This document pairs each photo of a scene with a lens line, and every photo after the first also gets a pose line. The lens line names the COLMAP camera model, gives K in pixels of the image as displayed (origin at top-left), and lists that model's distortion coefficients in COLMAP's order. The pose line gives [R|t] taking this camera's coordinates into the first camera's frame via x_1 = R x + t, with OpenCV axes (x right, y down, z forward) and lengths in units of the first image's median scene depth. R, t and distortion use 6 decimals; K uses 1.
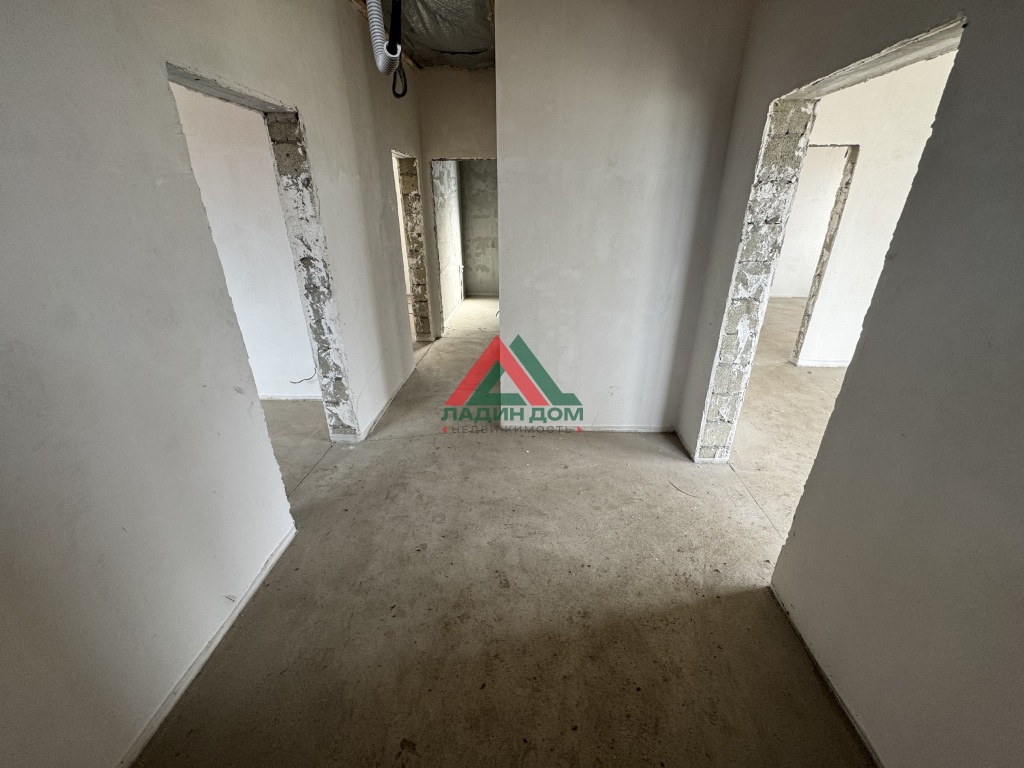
lens RADIAL K [[411.6, 0, 511.2], [0, 411.6, 382.0], [0, 0, 1]] dist [0.000379, 0.000076]
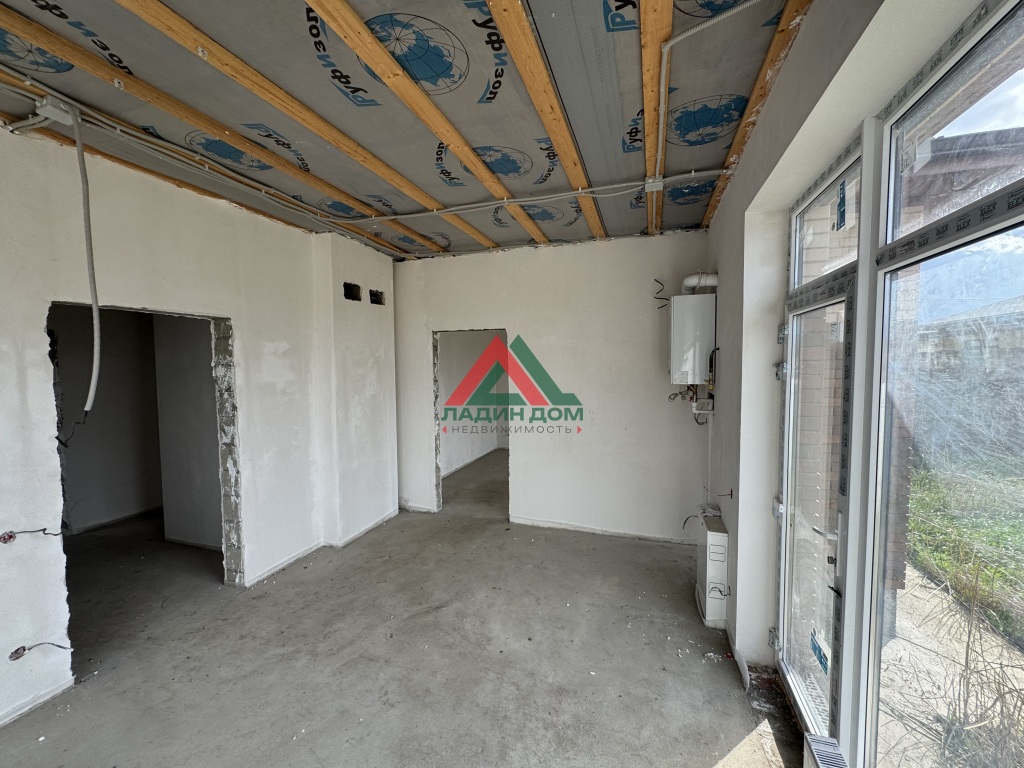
lens RADIAL K [[411.6, 0, 511.2], [0, 411.6, 382.0], [0, 0, 1]] dist [0.000379, 0.000076]
pose [[0.960806, 0.014247, -0.276855, 1.850744], [-0.110742, 0.935259, -0.336194, -0.042803], [0.254141, 0.353677, 0.900181, -0.041056]]
